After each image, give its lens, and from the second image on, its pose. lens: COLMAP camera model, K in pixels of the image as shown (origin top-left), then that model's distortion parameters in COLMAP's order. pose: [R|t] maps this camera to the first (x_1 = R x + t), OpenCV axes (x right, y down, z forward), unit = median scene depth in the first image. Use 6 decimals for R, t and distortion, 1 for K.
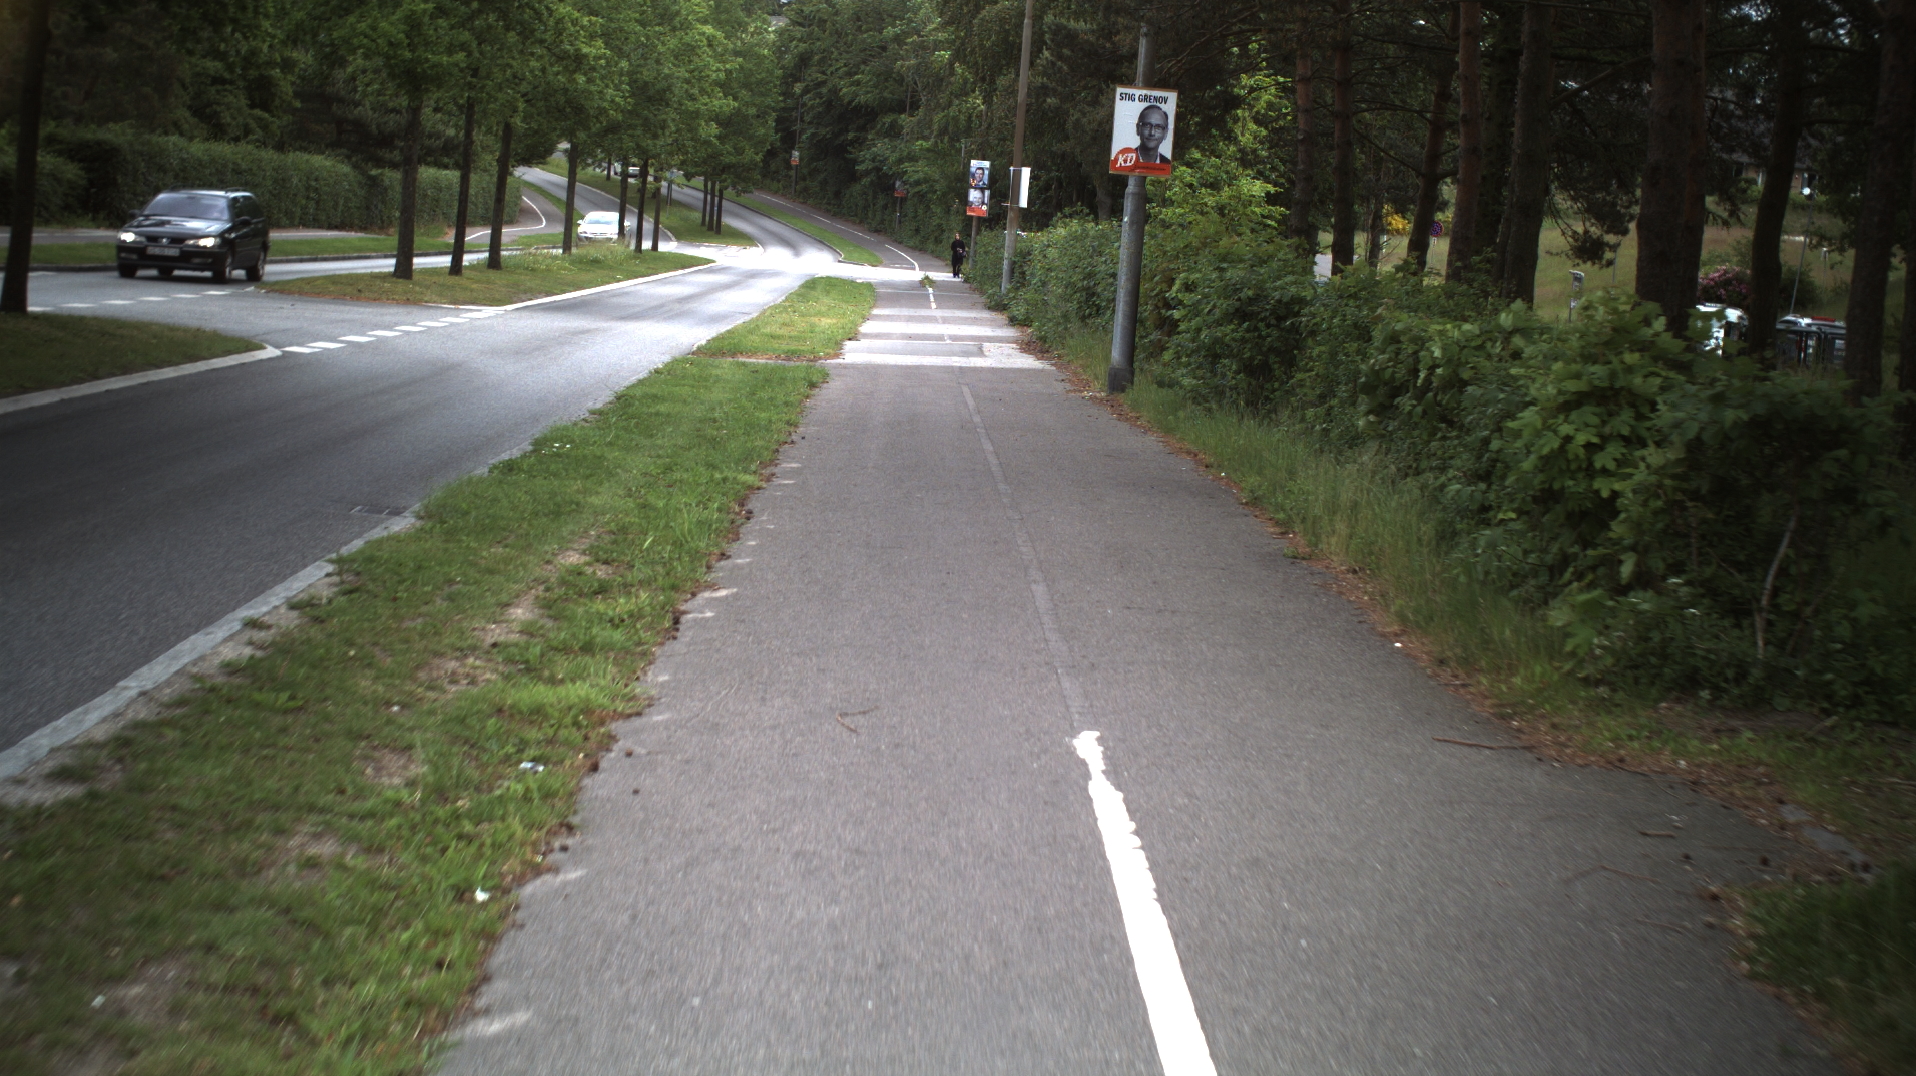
lens RADIAL K [[3448.2, 0, 958.0], [0, 3448.2, 538.0], [0, 0, 1]] dist [-0.297753, 0.462678]
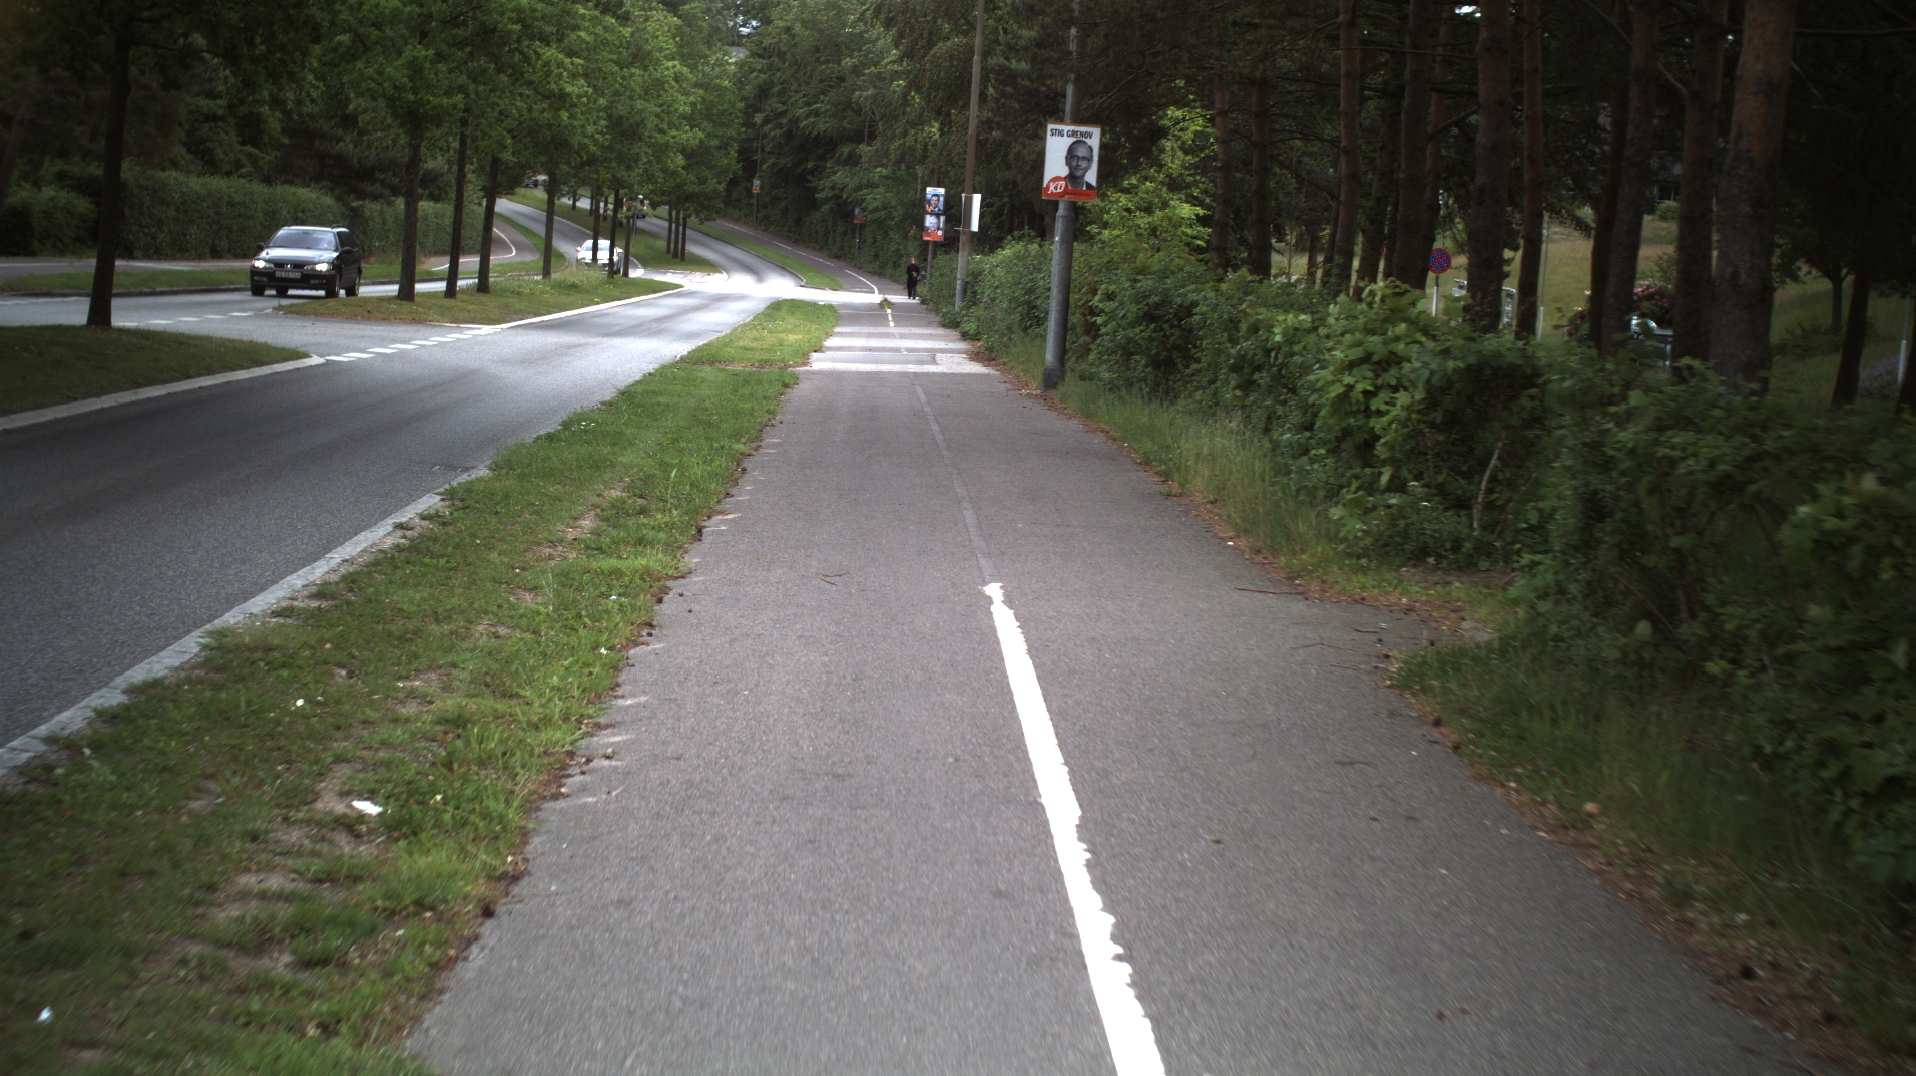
lens RADIAL K [[3448.2, 0, 958.0], [0, 3448.2, 538.0], [0, 0, 1]] dist [-0.297753, 0.462678]
pose [[0.999892, -0.009666, 0.011082, 0.001404], [0.009751, 0.999923, -0.007659, 0.010340], [-0.011007, 0.007767, 0.999909, -0.097703]]
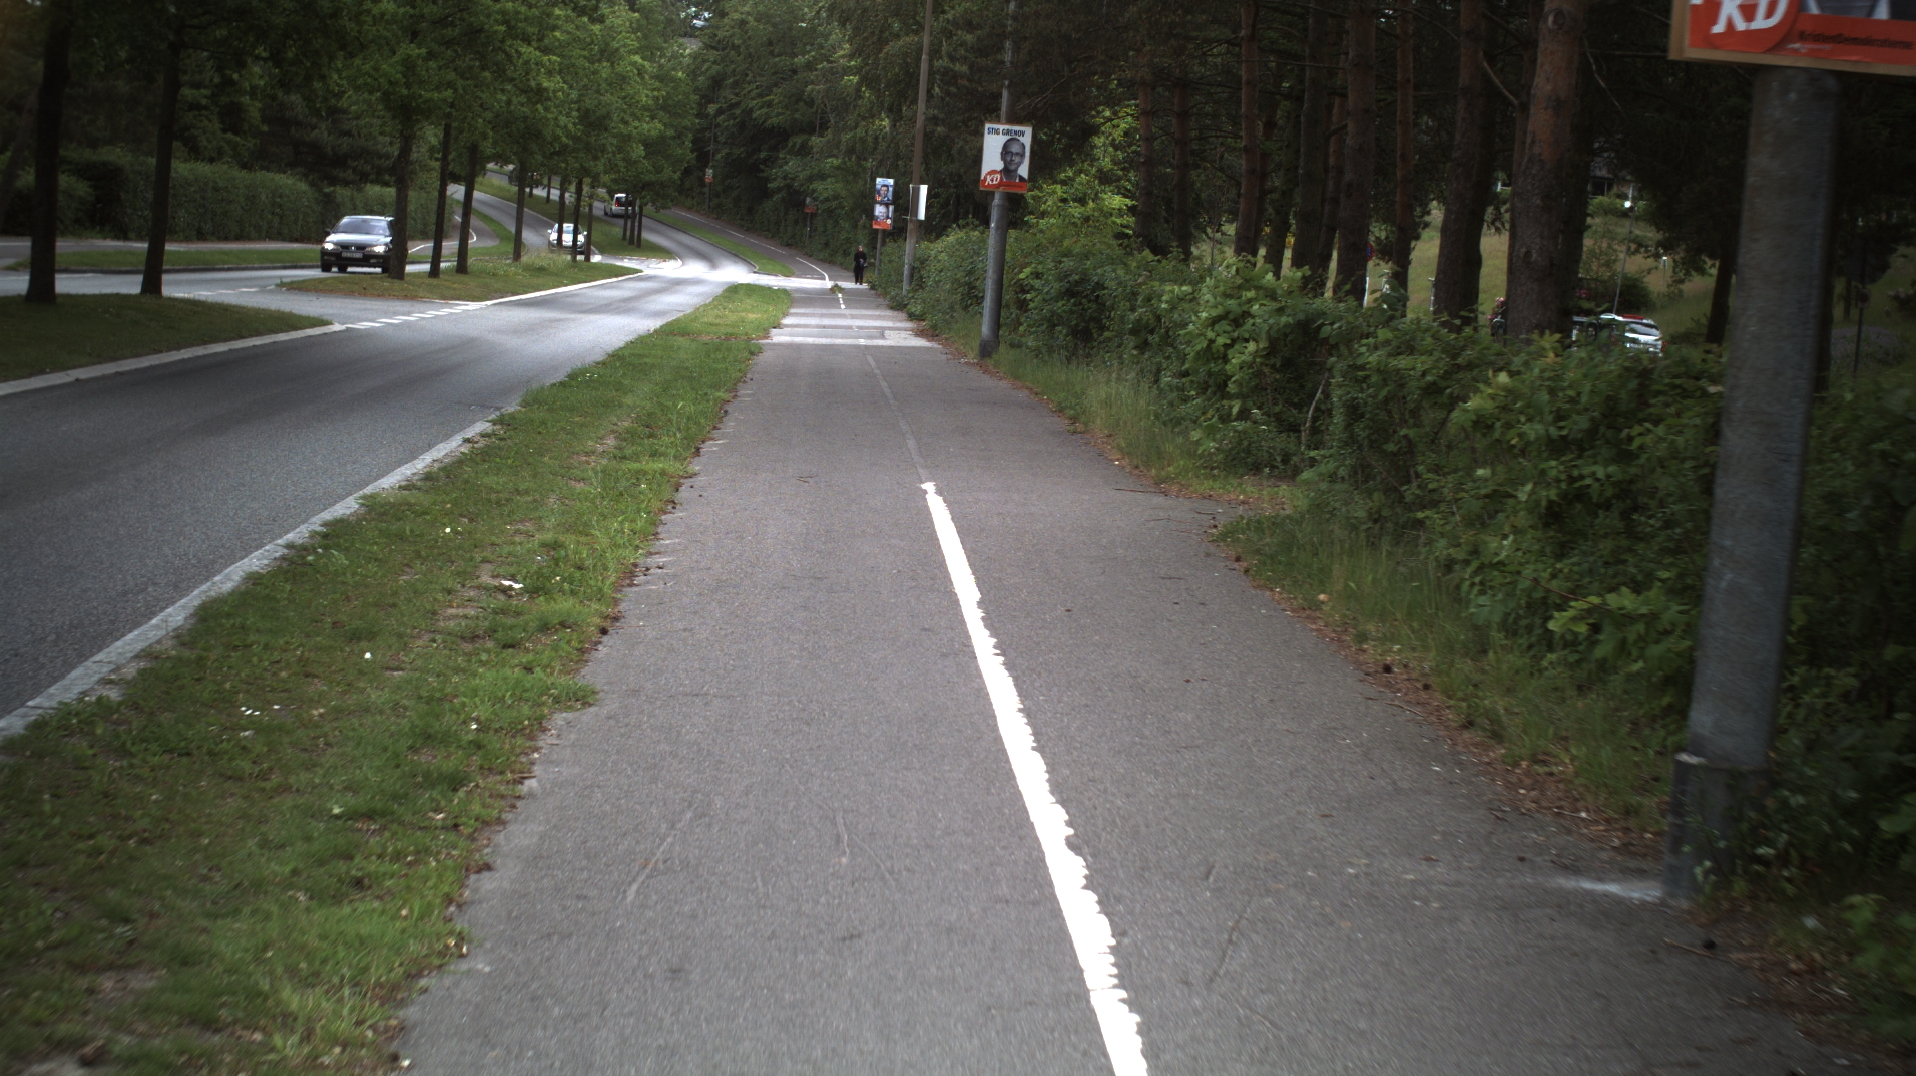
lens RADIAL K [[3448.2, 0, 958.0], [0, 3448.2, 538.0], [0, 0, 1]] dist [-0.297753, 0.462678]
pose [[0.999642, -0.002756, 0.026608, 0.000637], [0.002887, 0.999984, -0.004877, 0.020717], [-0.026594, 0.004952, 0.999634, -0.194740]]
